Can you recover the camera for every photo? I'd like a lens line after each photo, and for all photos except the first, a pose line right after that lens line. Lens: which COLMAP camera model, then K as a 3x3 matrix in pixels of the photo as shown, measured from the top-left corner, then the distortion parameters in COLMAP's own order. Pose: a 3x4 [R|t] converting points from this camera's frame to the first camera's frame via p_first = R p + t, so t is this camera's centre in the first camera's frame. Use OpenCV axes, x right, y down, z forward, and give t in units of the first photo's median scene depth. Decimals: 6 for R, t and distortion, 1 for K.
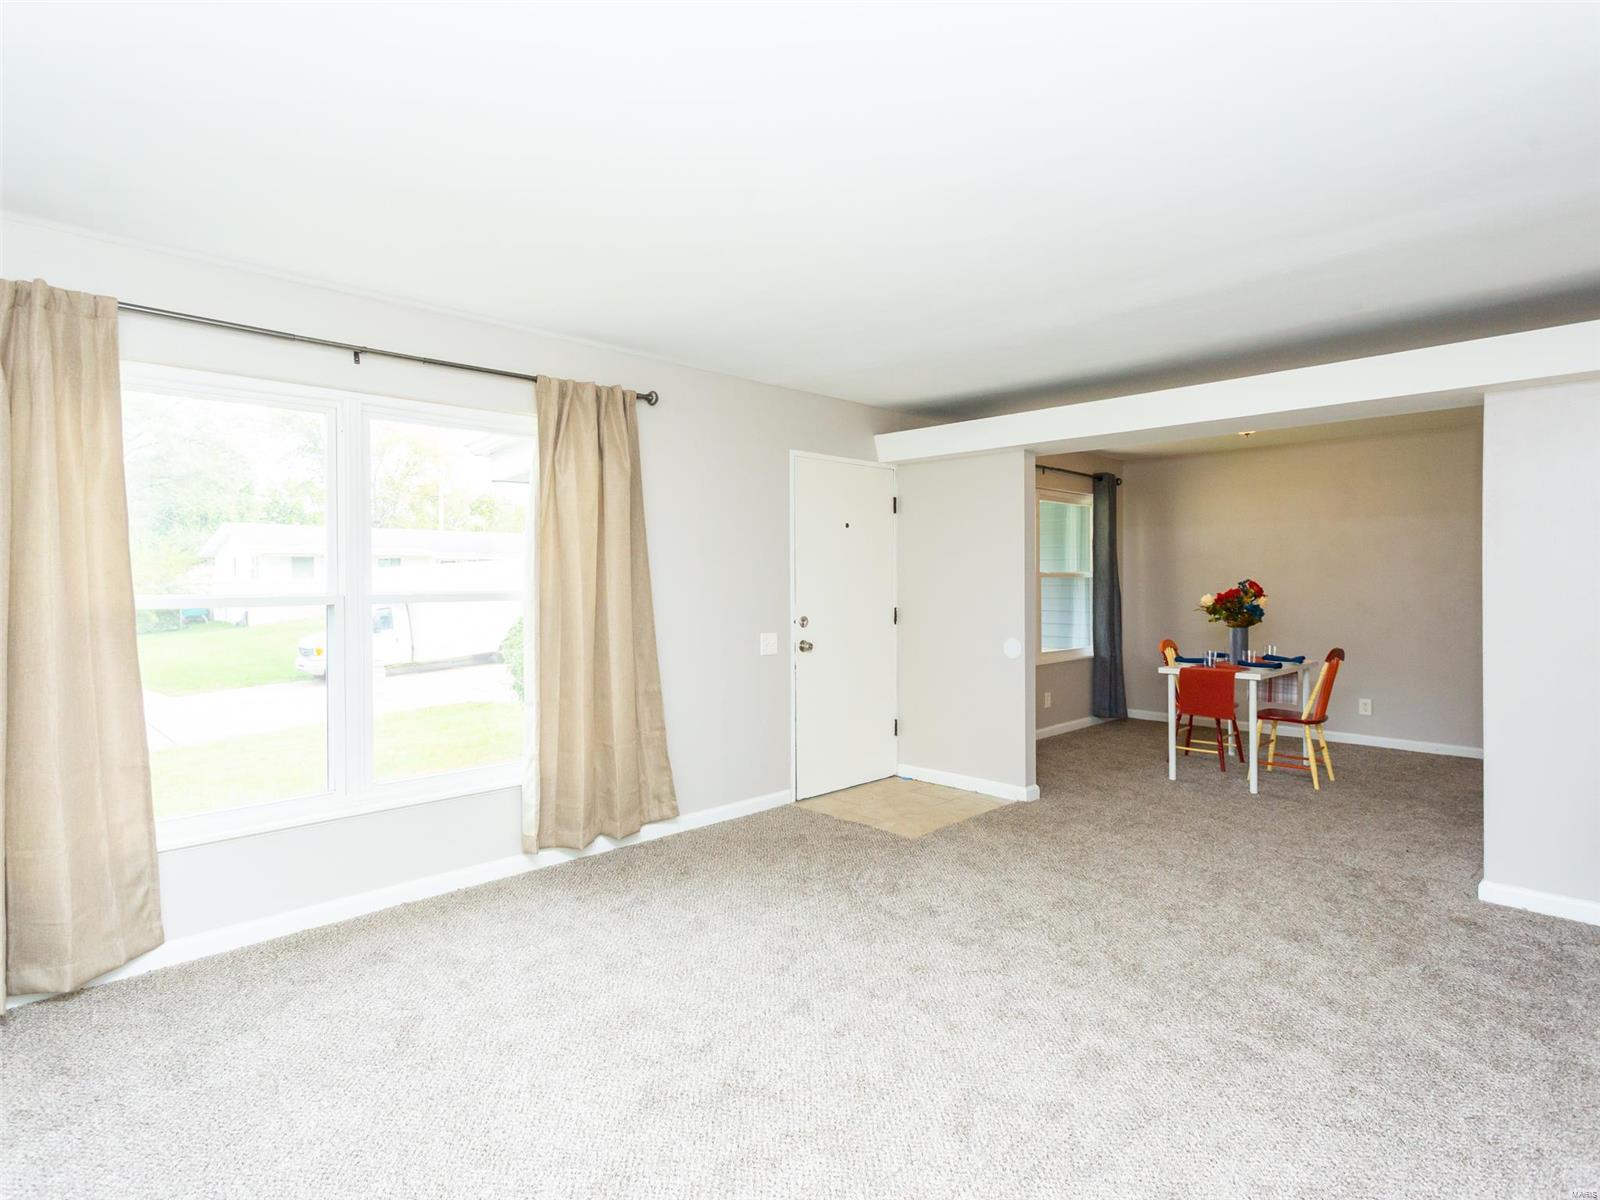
lens RADIAL K [[846.3, 0, 787.8], [0, 846.3, 592.6], [0, 0, 1]] dist [0.003449, 0.003938]
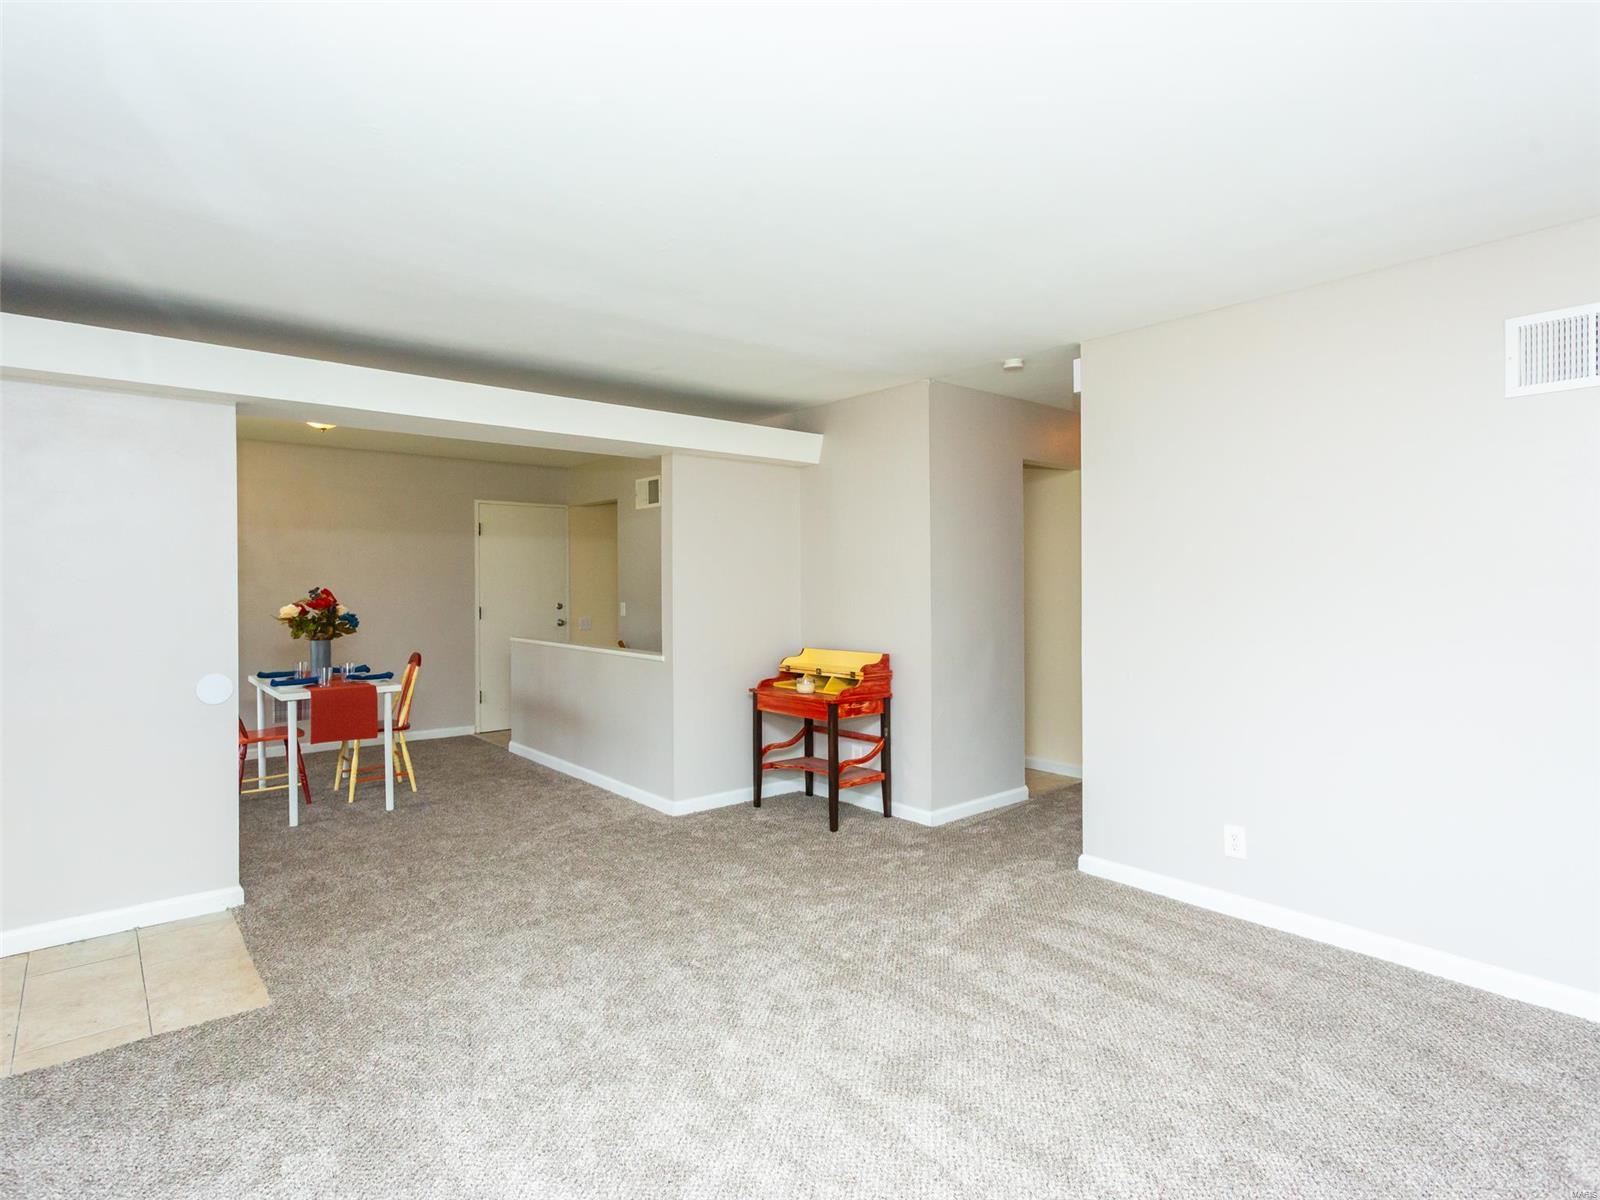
lens RADIAL K [[846.3, 0, 792.6], [0, 846.3, 593.1], [0, 0, 1]] dist [0.003449, 0.003938]
pose [[0.068544, -0.009485, 0.997603, -0.445064], [0.018868, 0.999788, 0.008209, -0.009779], [-0.997470, 0.018260, 0.068709, 0.567984]]
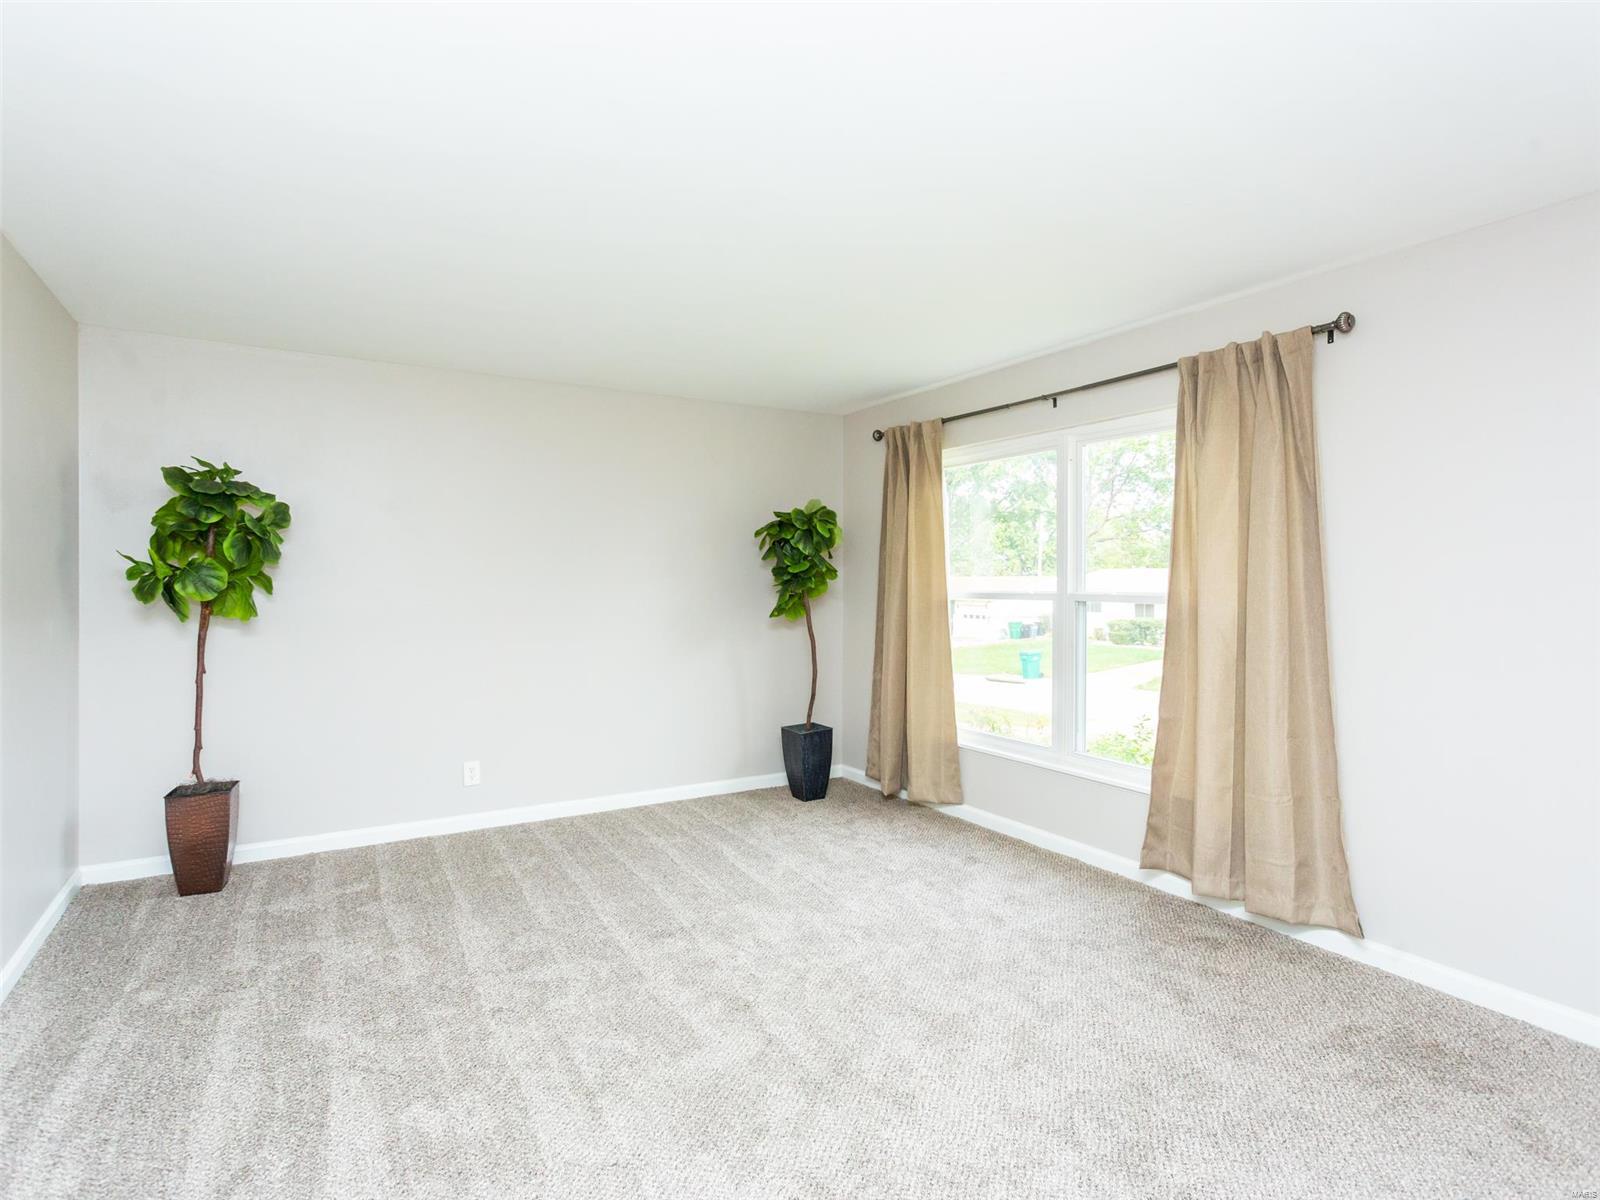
lens RADIAL K [[846.3, 0, 798.2], [0, 846.3, 600.7], [0, 0, 1]] dist [0.003449, 0.003938]
pose [[-0.219553, 0.020531, -0.975385, 0.612025], [-0.025208, 0.999325, 0.026709, -0.007447], [0.975275, 0.030451, -0.218887, 0.702464]]
